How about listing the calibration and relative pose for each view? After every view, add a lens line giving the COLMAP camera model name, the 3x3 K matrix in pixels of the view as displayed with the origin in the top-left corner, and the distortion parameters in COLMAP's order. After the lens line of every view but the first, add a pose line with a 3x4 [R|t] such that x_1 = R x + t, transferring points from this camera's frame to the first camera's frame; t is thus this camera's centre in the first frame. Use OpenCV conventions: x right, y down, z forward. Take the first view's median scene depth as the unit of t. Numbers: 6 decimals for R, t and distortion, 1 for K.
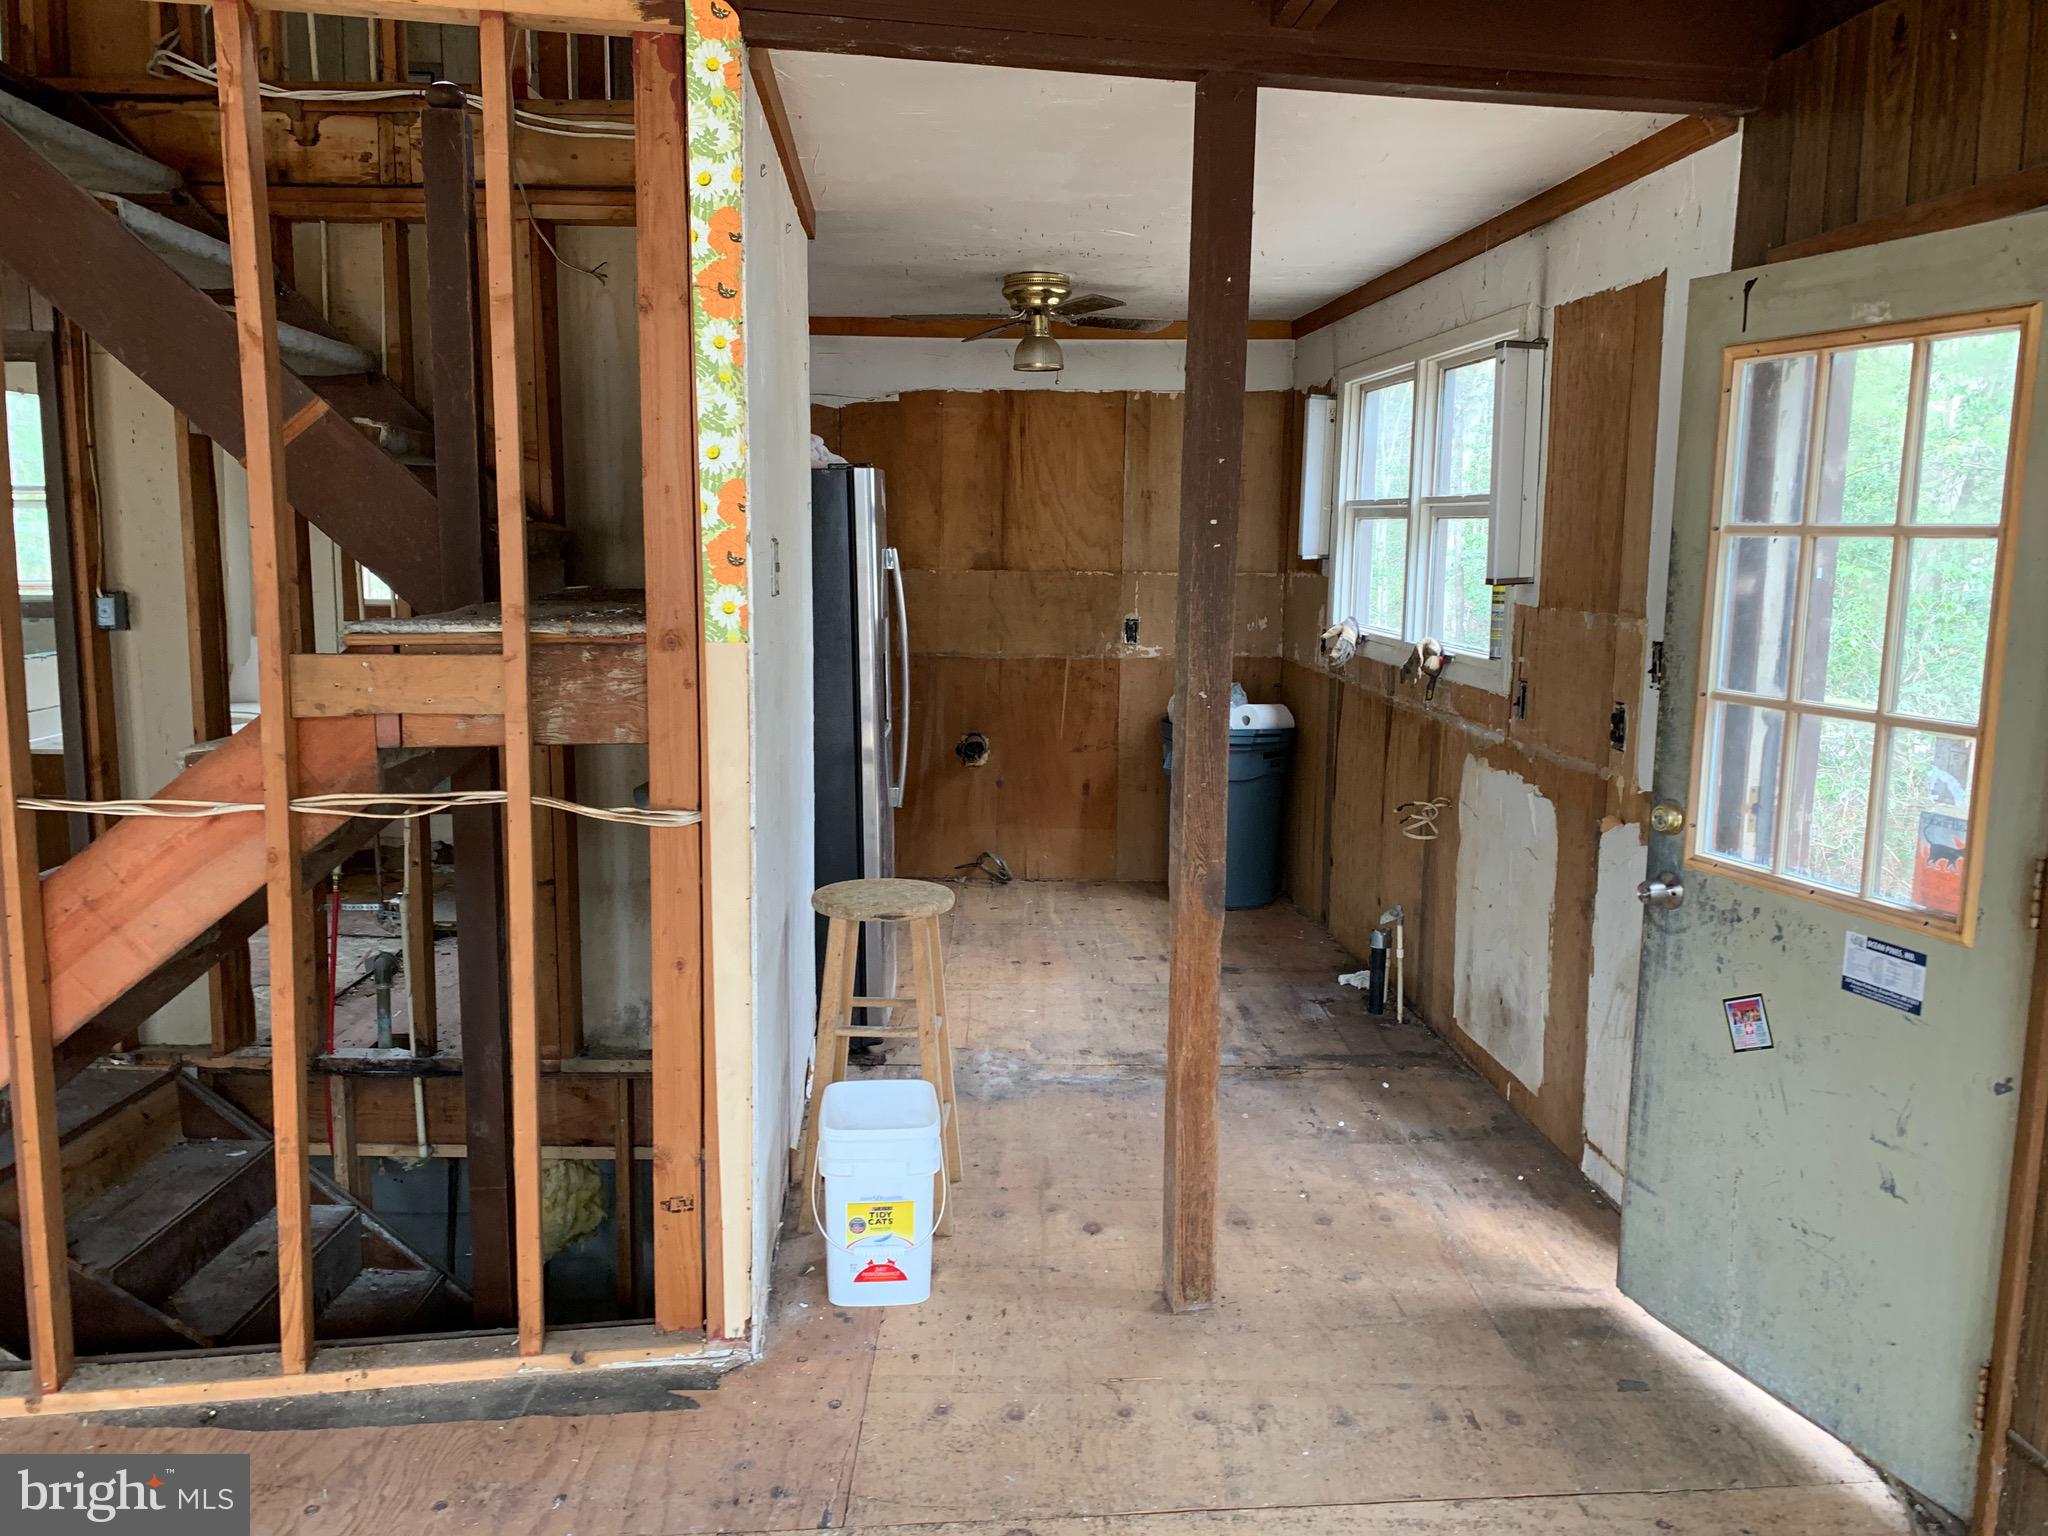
lens RADIAL K [[1551.9, 0, 1010.5], [0, 1551.9, 758.0], [0, 0, 1]] dist [0.049896, -0.064800]
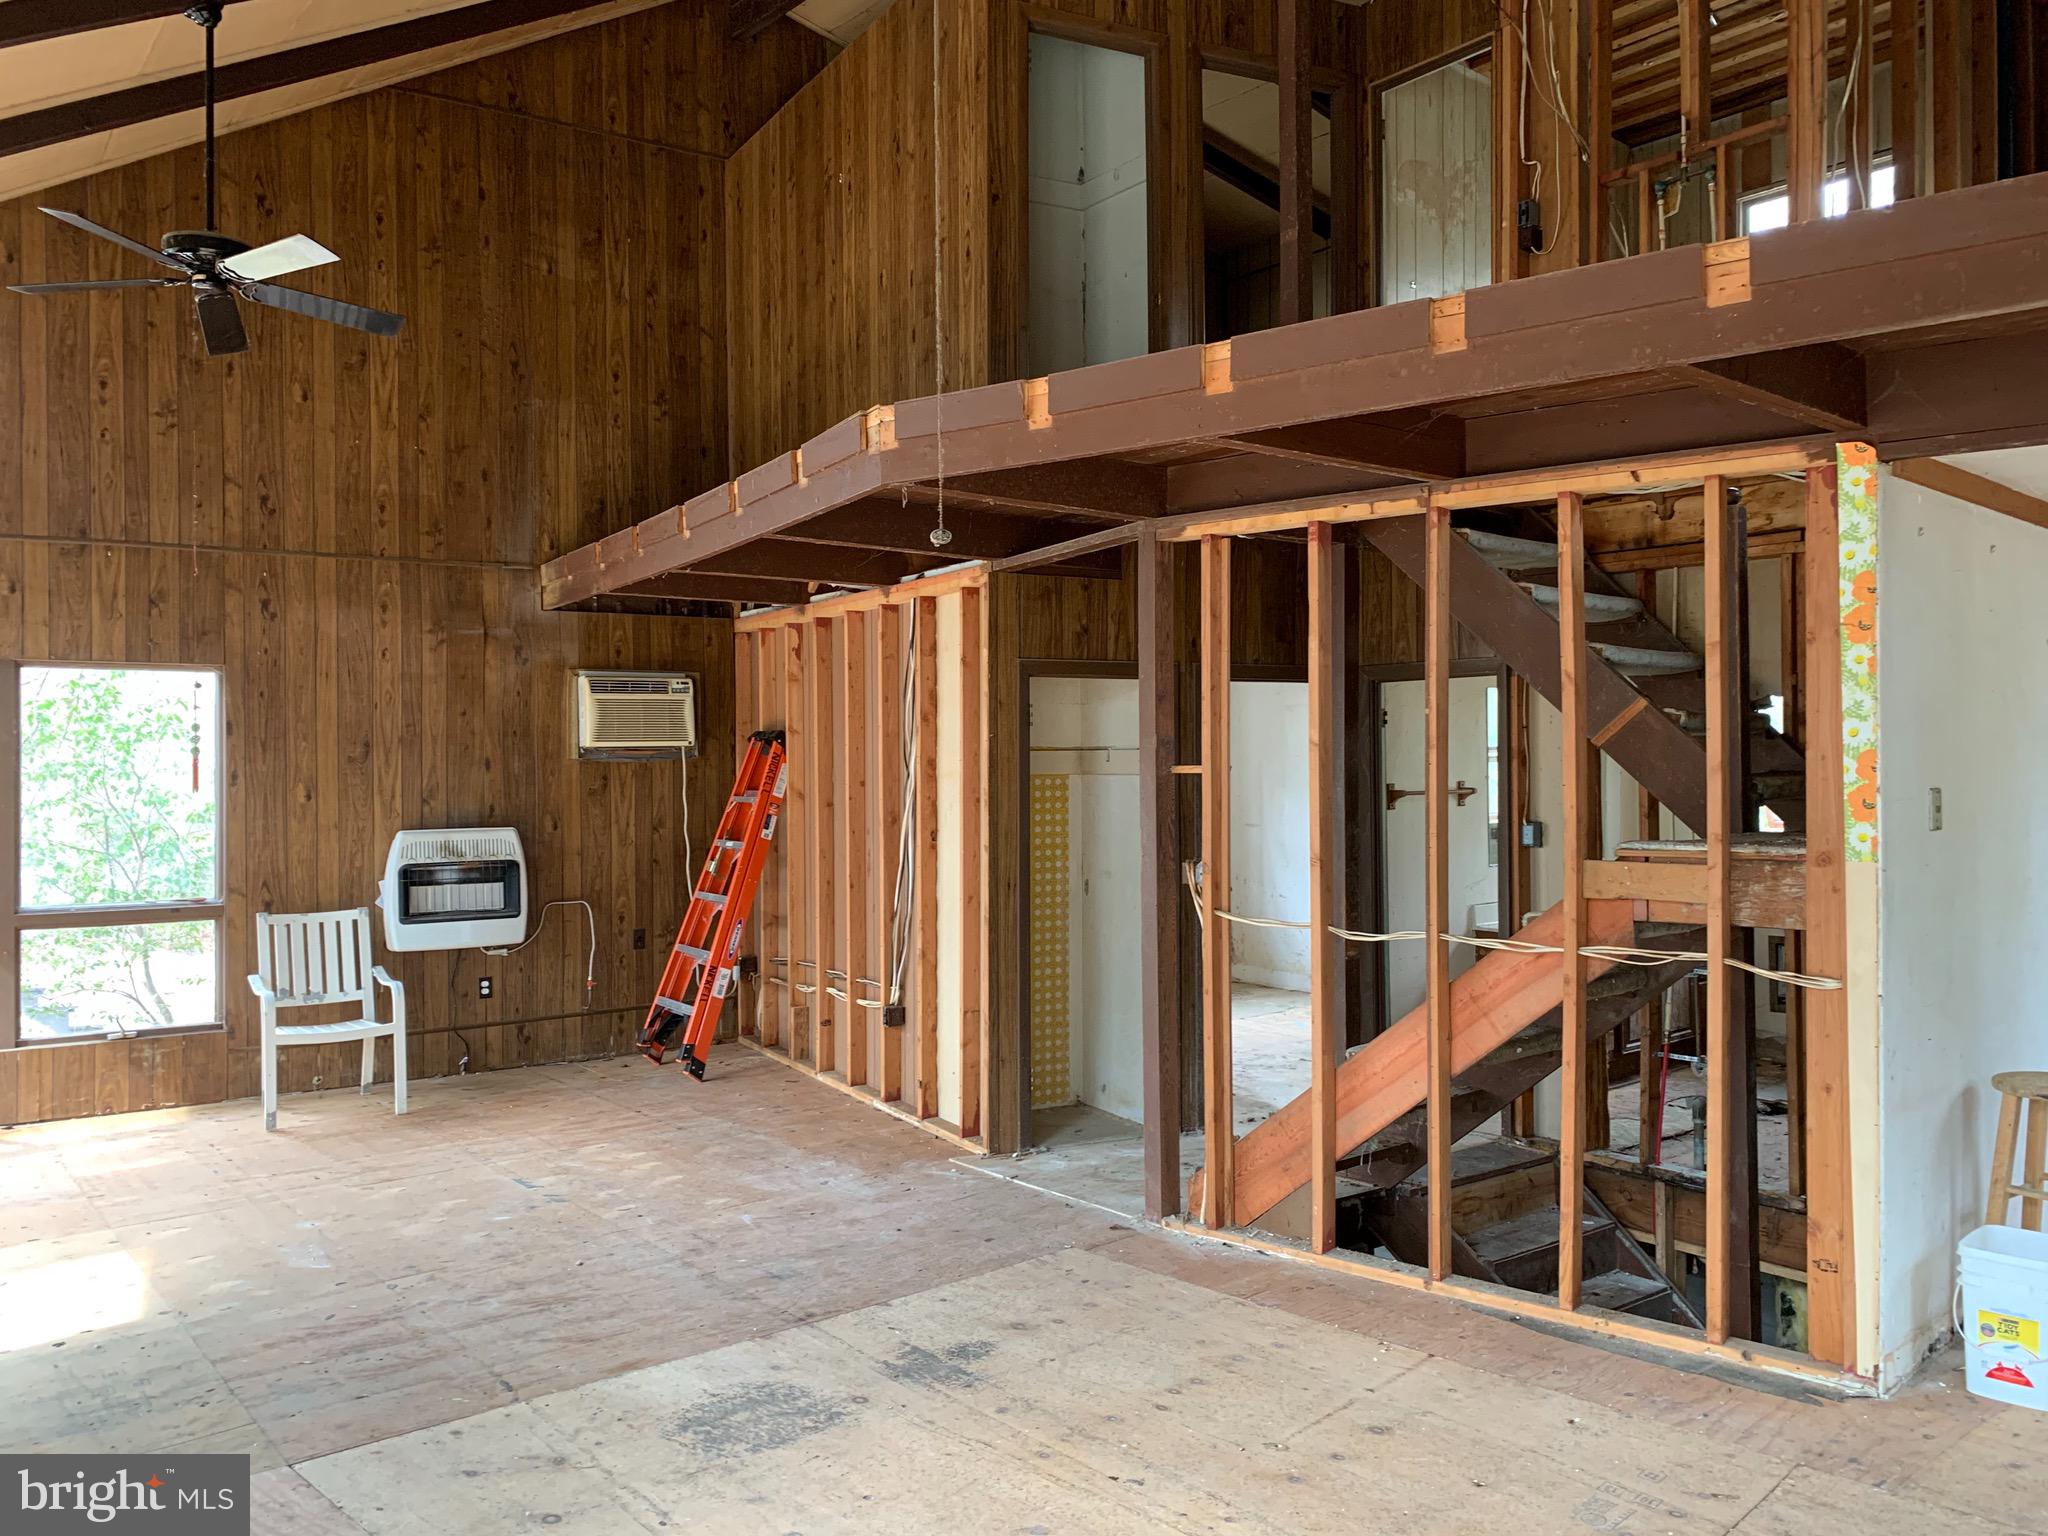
lens RADIAL K [[1551.9, 0, 1040.5], [0, 1551.9, 753.3], [0, 0, 1]] dist [0.049896, -0.064800]
pose [[0.638252, -0.020682, -0.769550, 0.441439], [-0.095405, 0.989808, -0.105729, 0.050847], [0.763893, 0.140900, 0.629774, -0.496091]]
